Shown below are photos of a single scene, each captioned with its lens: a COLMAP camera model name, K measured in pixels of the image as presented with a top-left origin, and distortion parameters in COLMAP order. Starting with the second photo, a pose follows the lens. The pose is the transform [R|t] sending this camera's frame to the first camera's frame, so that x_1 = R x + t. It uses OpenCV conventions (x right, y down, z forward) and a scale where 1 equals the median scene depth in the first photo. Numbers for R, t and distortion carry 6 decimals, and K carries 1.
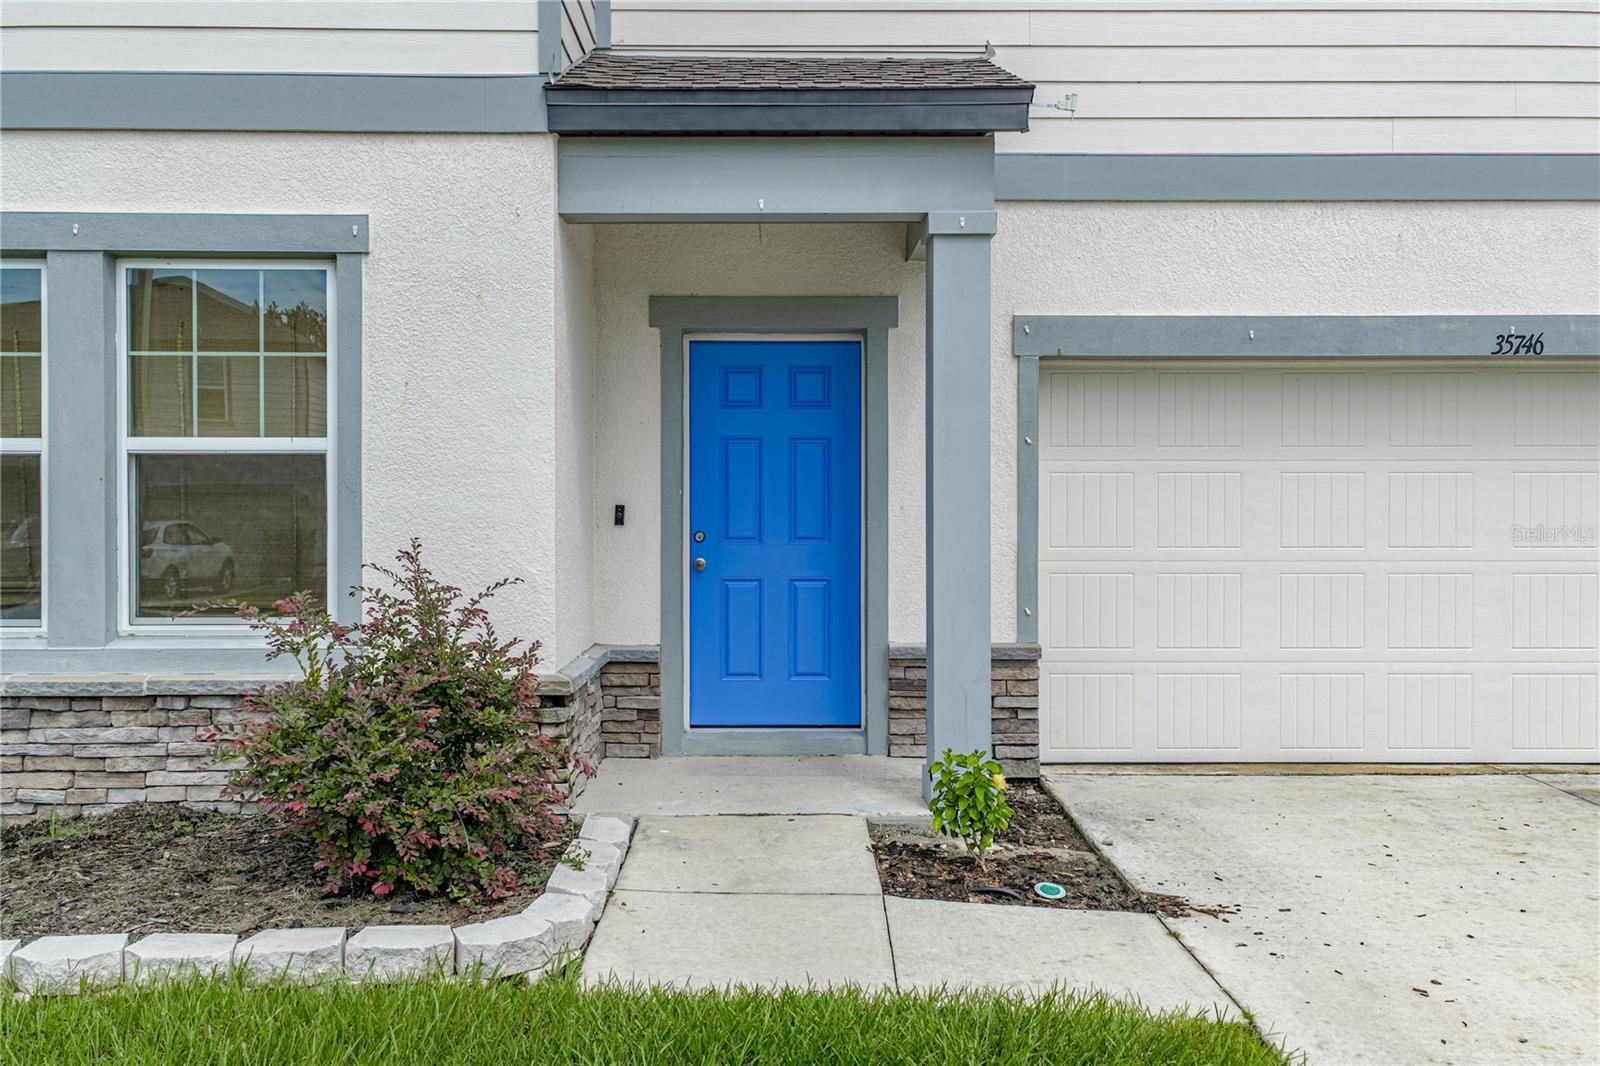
lens RADIAL K [[1334.1, 0, 795.2], [0, 1334.1, 543.5], [0, 0, 1]] dist [0.025166, -0.008387]
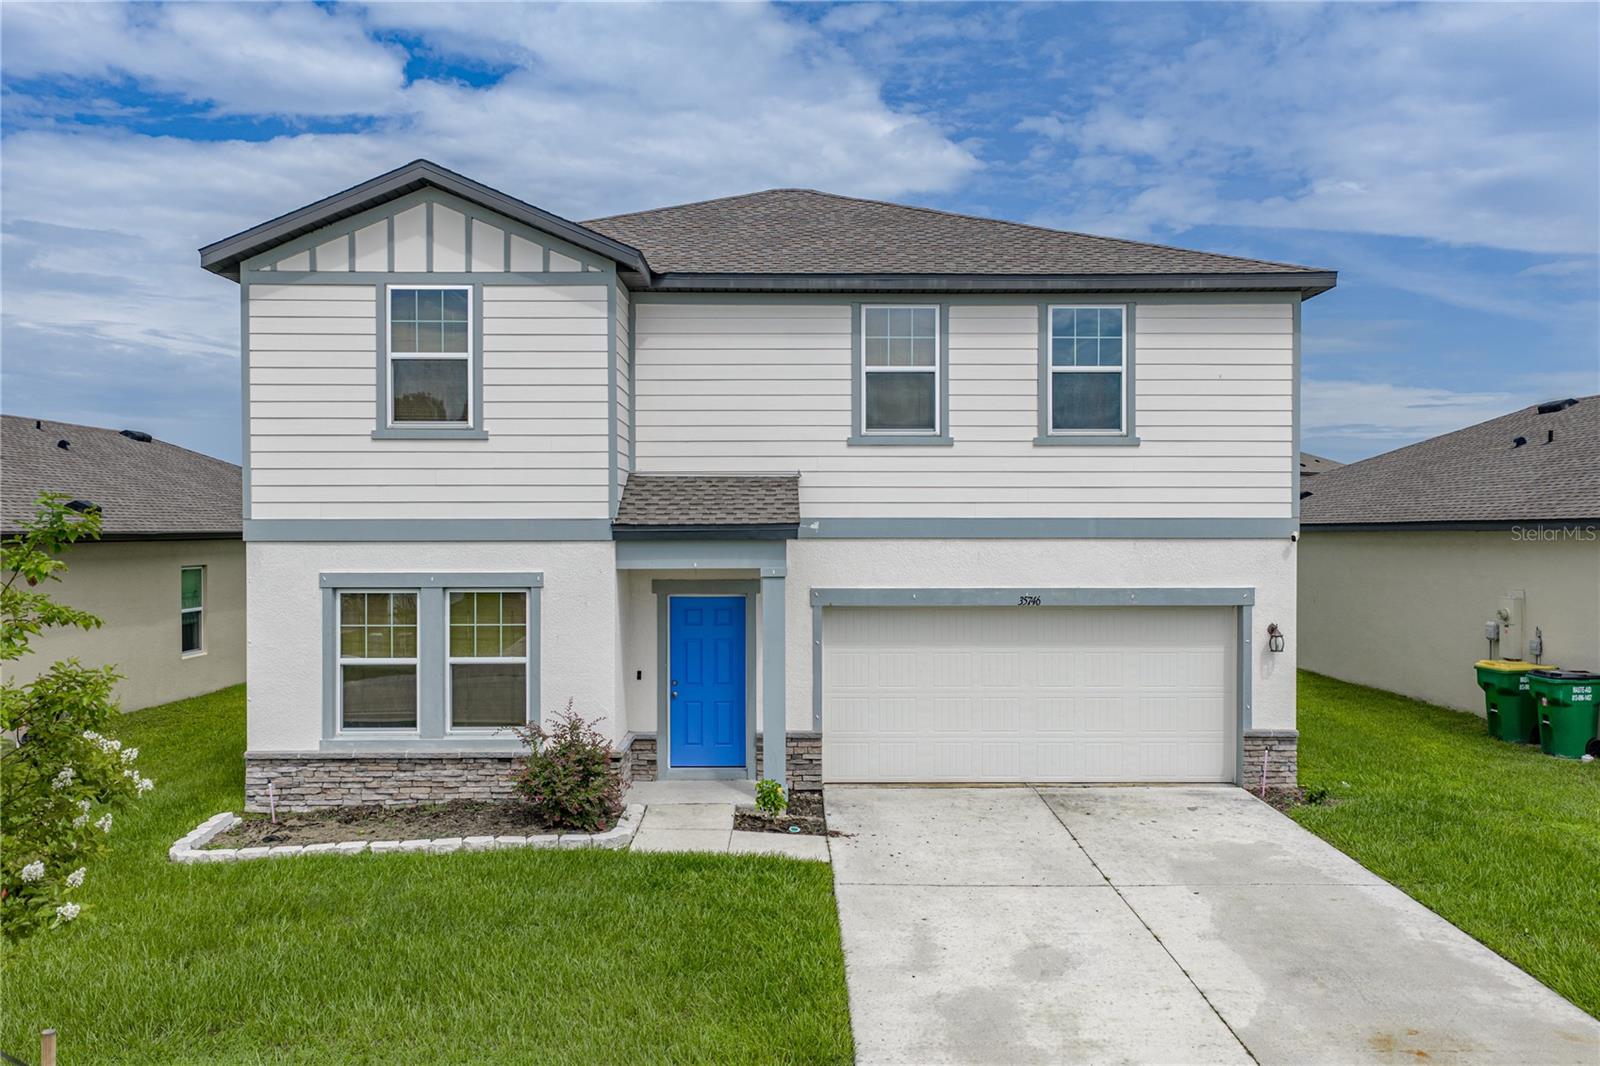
lens RADIAL K [[1306.9, 0, 805.1], [0, 1306.9, 560.9], [0, 0, 1]] dist [0.003986, -0.012560]
pose [[0.999998, -0.001177, 0.001364, 0.183453], [0.001180, 0.999998, -0.001744, -0.260440], [-0.001362, 0.001746, 0.999998, -1.520256]]
